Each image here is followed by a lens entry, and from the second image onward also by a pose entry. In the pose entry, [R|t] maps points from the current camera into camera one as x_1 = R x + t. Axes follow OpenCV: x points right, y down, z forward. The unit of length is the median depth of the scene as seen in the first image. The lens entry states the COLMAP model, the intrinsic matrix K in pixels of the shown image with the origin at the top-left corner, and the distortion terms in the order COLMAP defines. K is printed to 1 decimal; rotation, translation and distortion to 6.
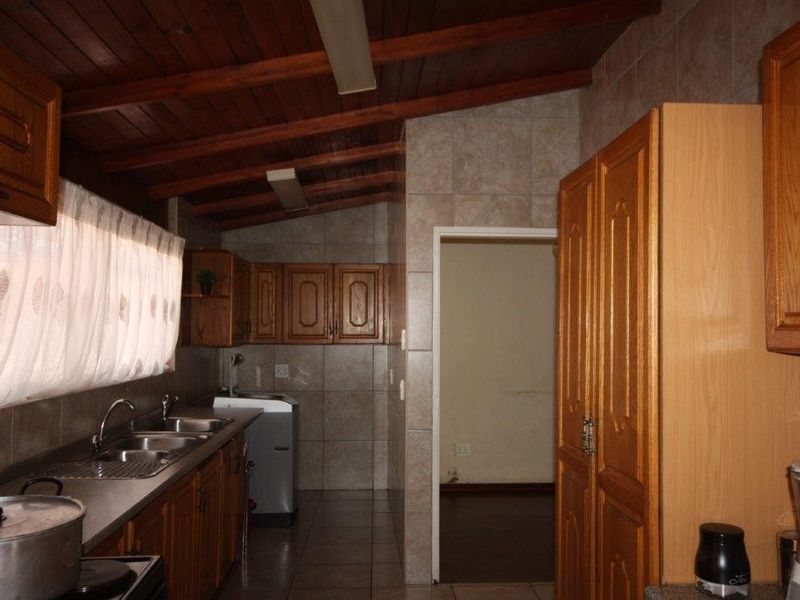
lens RADIAL K [[746.5, 0, 408.0], [0, 746.5, 311.2], [0, 0, 1]] dist [0.004553, 0.018185]
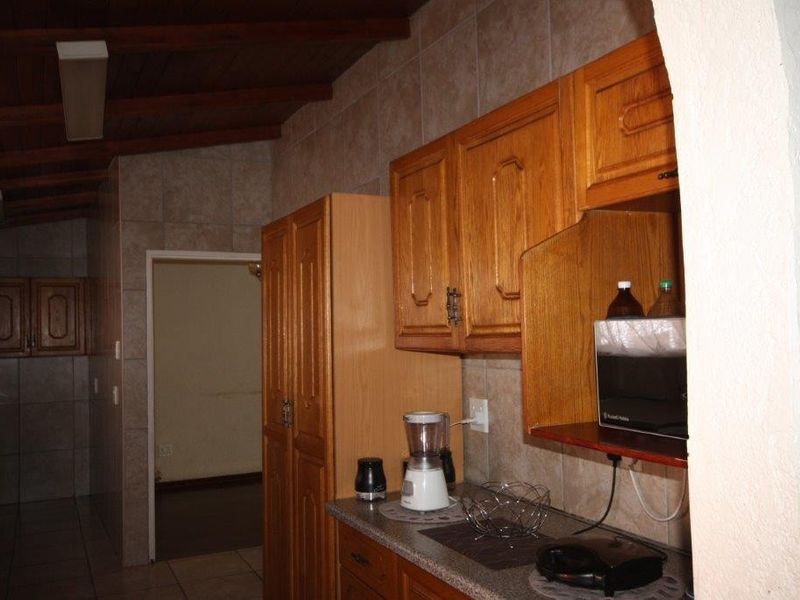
lens RADIAL K [[746.5, 0, 408.0], [0, 746.5, 311.2], [0, 0, 1]] dist [0.004553, 0.018185]
pose [[0.915188, -0.012673, 0.402828, -0.064261], [0.015333, 0.999877, -0.003380, -0.010402], [-0.402736, 0.009270, 0.915269, -0.216801]]
